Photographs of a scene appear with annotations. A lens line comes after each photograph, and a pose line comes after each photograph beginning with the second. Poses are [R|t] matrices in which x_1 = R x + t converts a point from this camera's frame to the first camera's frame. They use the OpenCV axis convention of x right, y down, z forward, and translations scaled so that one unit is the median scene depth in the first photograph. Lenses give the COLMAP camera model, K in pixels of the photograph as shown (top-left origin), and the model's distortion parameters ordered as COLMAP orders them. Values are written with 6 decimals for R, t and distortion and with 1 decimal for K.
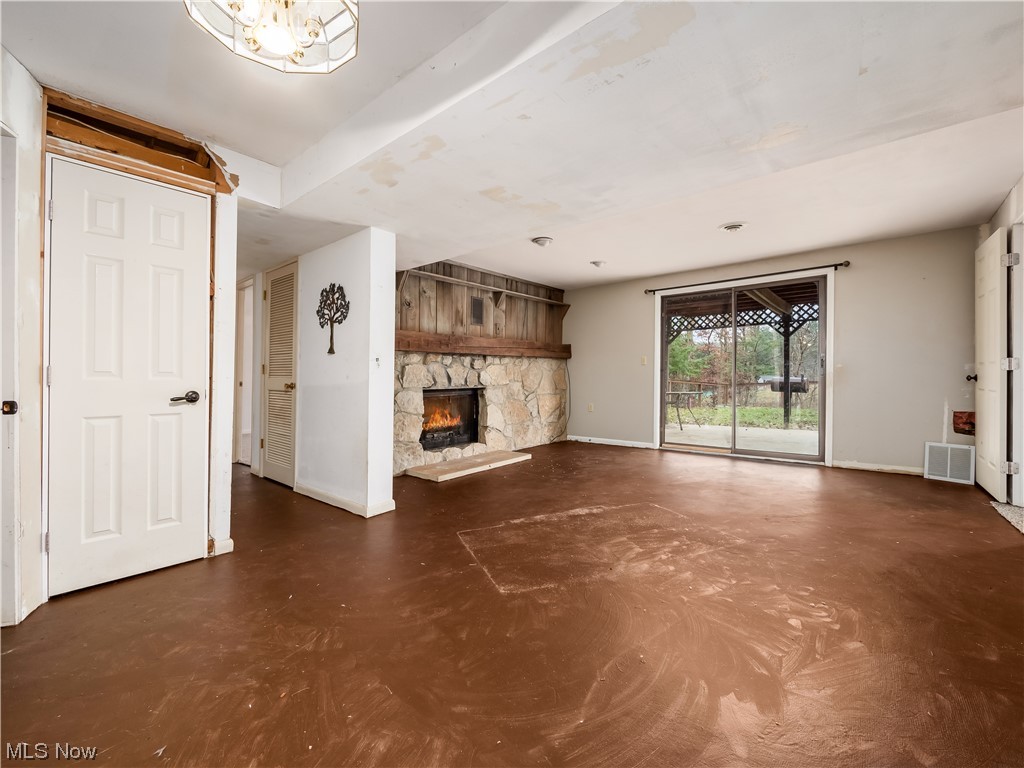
lens RADIAL K [[433.3, 0, 518.9], [0, 433.3, 373.1], [0, 0, 1]] dist [0.000163, 0.000384]
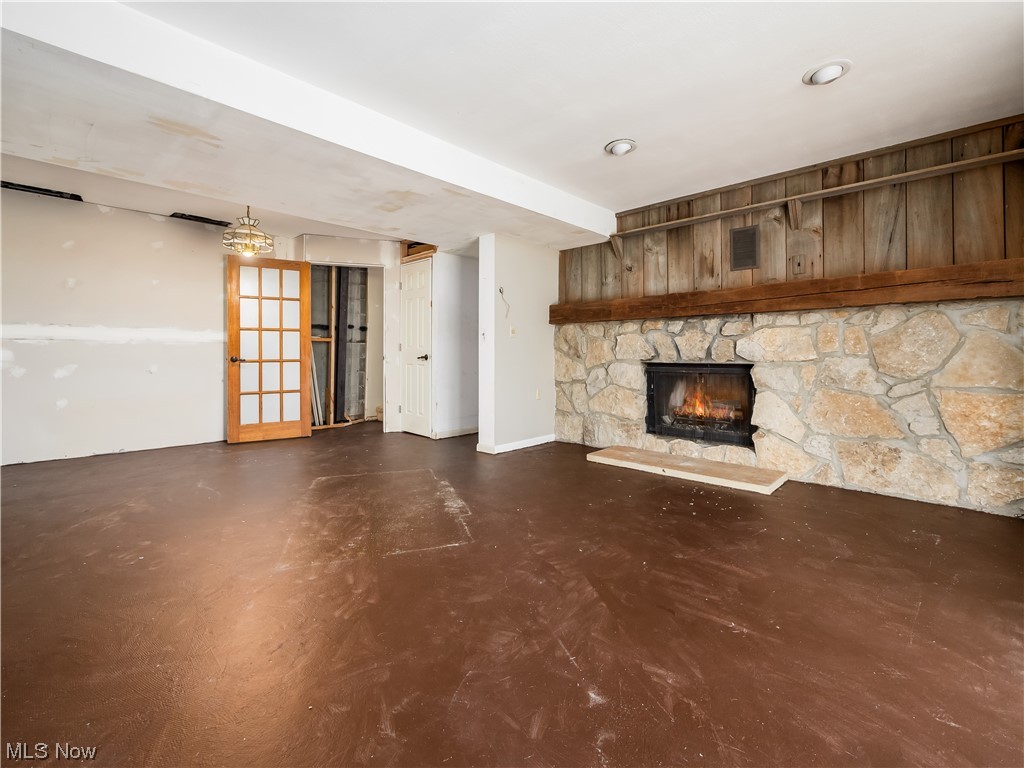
lens RADIAL K [[442.4, 0, 513.0], [0, 442.4, 341.1], [0, 0, 1]] dist [-0.000425, 0.000139]
pose [[-0.063735, -0.019873, -0.997769, 0.639755], [0.006423, 0.999773, -0.020323, 0.011000], [0.997946, -0.007704, -0.063593, 0.740928]]
